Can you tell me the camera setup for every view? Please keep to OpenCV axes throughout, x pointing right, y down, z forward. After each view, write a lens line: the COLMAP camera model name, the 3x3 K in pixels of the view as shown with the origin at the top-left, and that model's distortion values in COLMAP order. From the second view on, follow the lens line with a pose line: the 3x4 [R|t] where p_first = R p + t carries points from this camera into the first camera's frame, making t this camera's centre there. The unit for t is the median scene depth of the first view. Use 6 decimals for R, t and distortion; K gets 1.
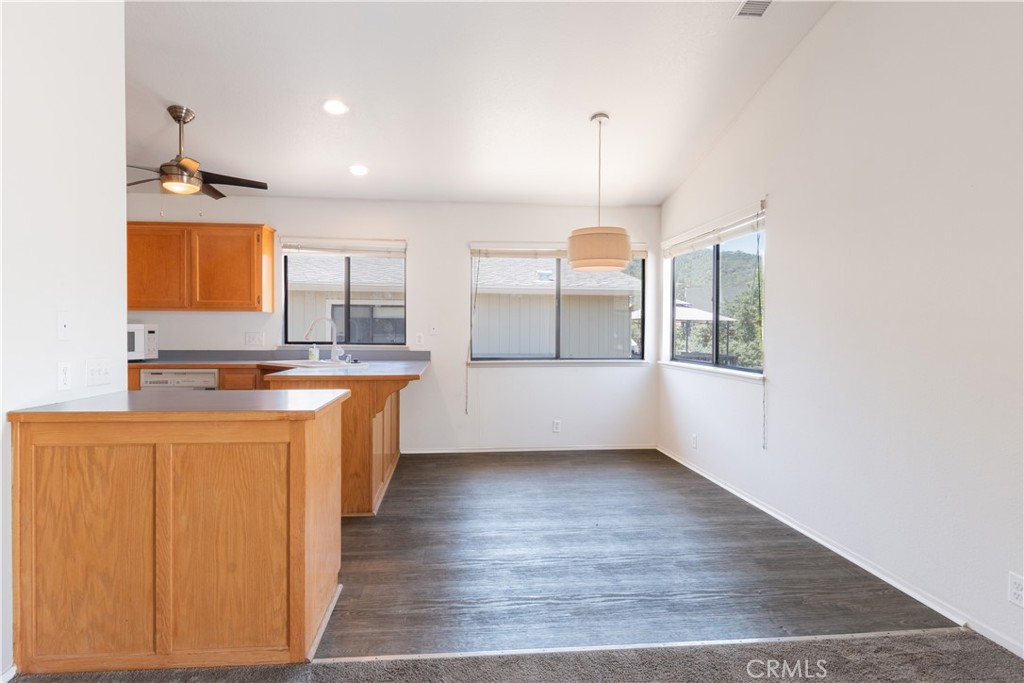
lens RADIAL K [[554.2, 0, 502.3], [0, 554.2, 338.3], [0, 0, 1]] dist [-0.002204, -0.000746]
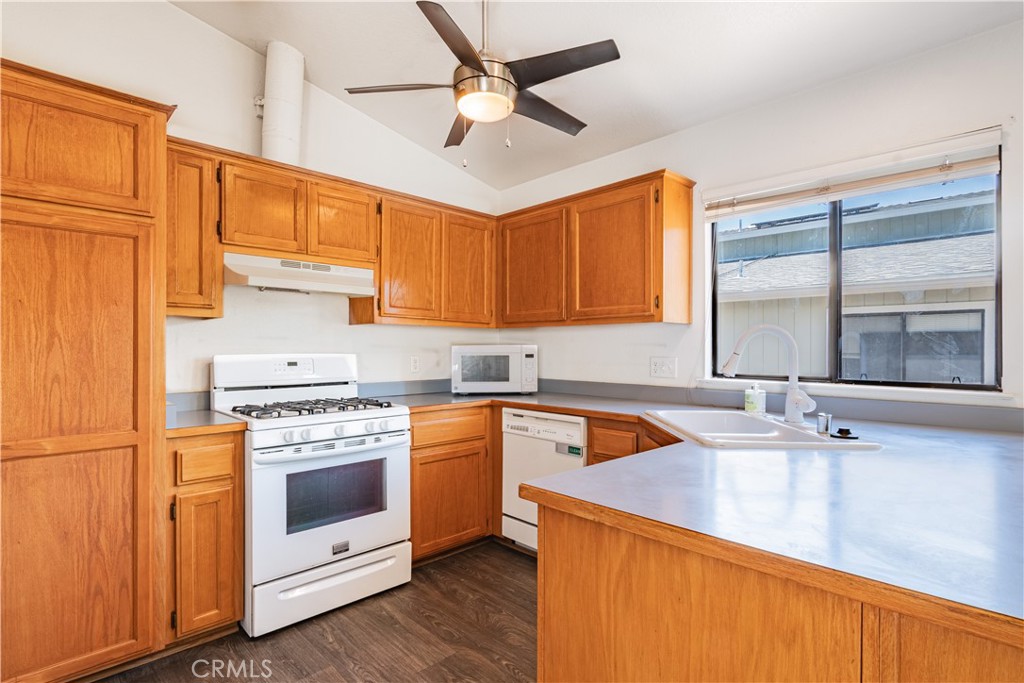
lens RADIAL K [[496.0, 0, 512.9], [0, 496.0, 351.3], [0, 0, 1]] dist [-0.000892, -0.001021]
pose [[0.619078, 0.000809, -0.785329, -0.124059], [-0.007776, 0.999957, -0.005100, -0.013482], [0.785291, 0.009264, 0.619058, 0.560005]]
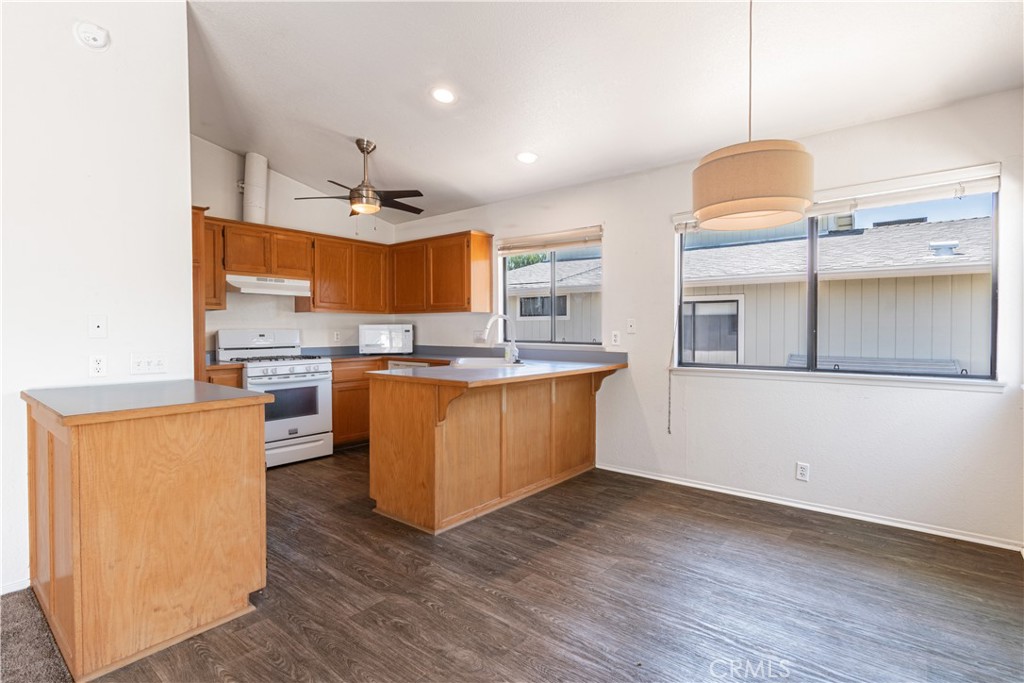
lens RADIAL K [[496.0, 0, 509.1], [0, 496.0, 336.6], [0, 0, 1]] dist [-0.000892, -0.001021]
pose [[0.702792, 0.005888, -0.711371, 0.306884], [-0.004118, 0.999983, 0.004208, -0.004018], [0.711383, -0.000028, 0.702804, 0.376293]]
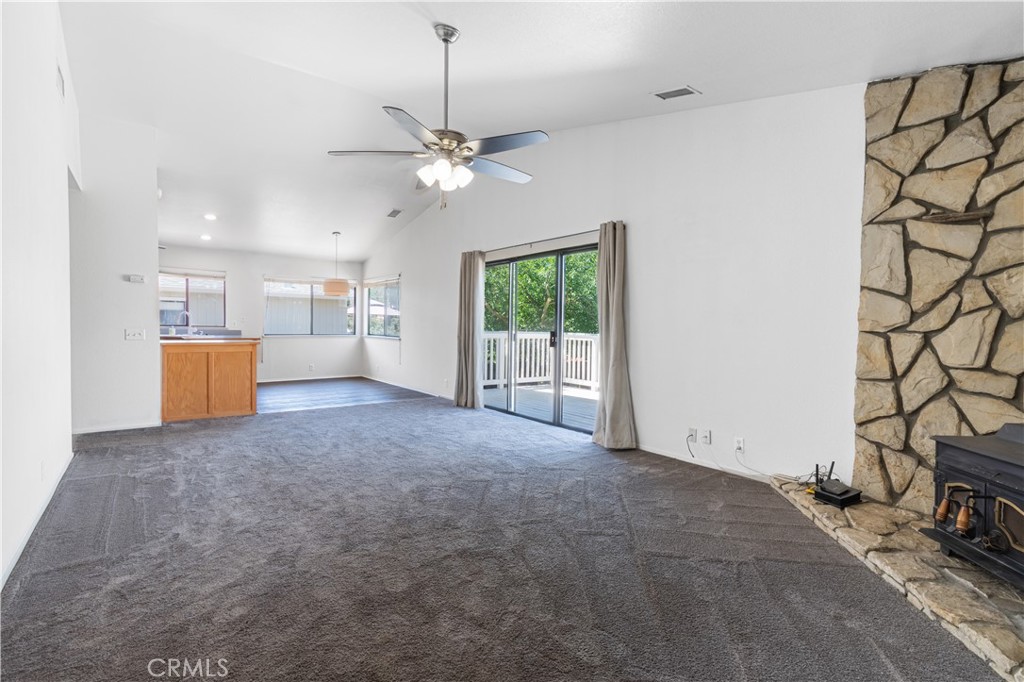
lens RADIAL K [[465.9, 0, 514.3], [0, 465.9, 342.5], [0, 0, 1]] dist [-0.002632, -0.000422]
pose [[0.838289, -0.011533, 0.545105, -0.234916], [-0.004369, 0.999602, 0.027868, 0.016988], [-0.545209, -0.025743, 0.837905, -0.936516]]
